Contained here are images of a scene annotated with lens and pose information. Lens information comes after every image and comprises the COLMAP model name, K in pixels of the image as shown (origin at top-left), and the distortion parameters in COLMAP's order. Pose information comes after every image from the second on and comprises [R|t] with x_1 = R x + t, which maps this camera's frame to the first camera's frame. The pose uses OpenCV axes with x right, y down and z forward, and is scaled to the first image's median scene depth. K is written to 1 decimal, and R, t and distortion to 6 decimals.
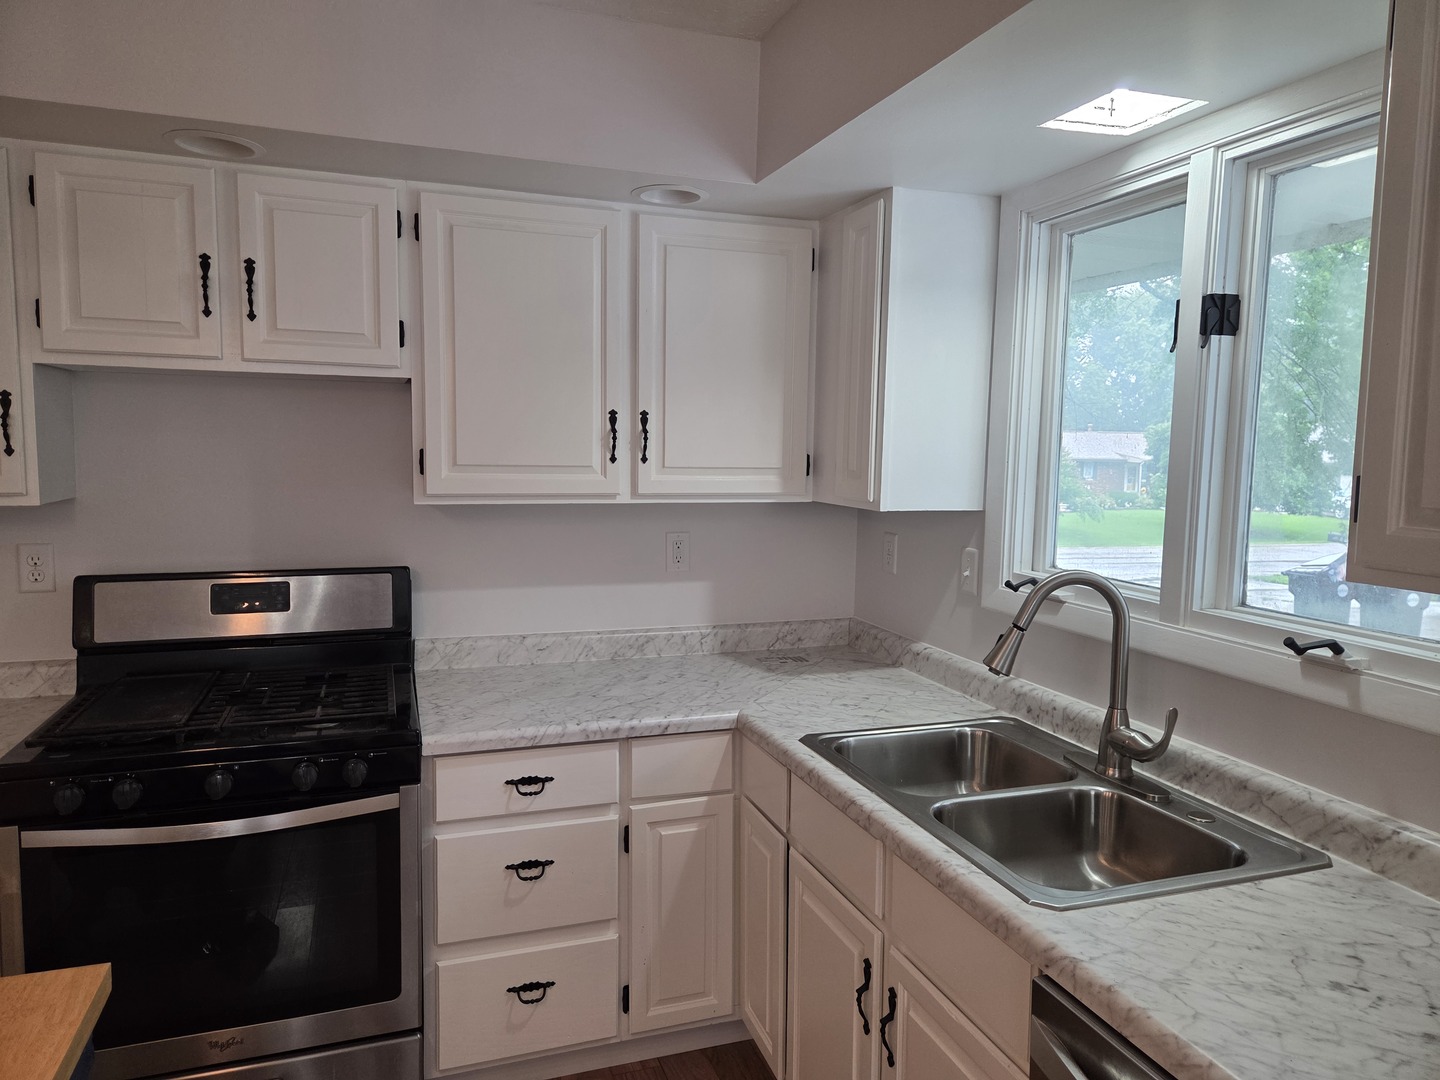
lens RADIAL K [[991.8, 0, 715.0], [0, 991.8, 534.3], [0, 0, 1]] dist [0.072078, -0.051182]
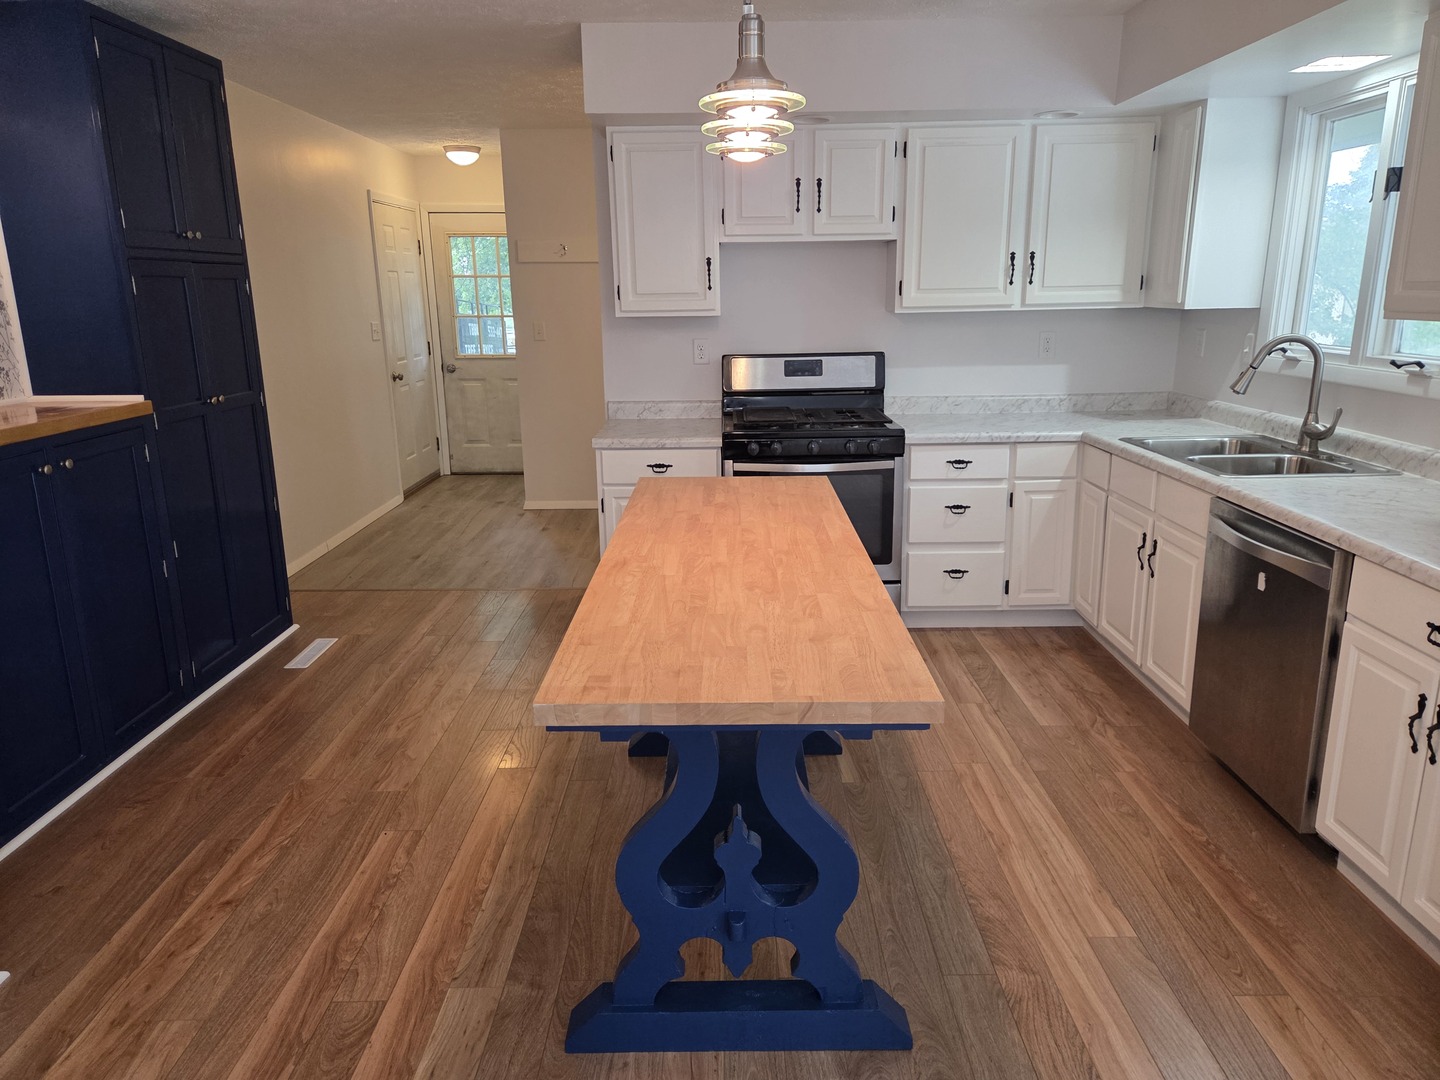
lens RADIAL K [[991.8, 0, 724.0], [0, 991.8, 536.5], [0, 0, 1]] dist [0.072078, -0.051182]
pose [[0.946847, 0.050776, -0.317652, -0.004541], [-0.001045, 0.987944, 0.154806, 0.092222], [0.321683, -0.146245, 0.935485, -0.851094]]
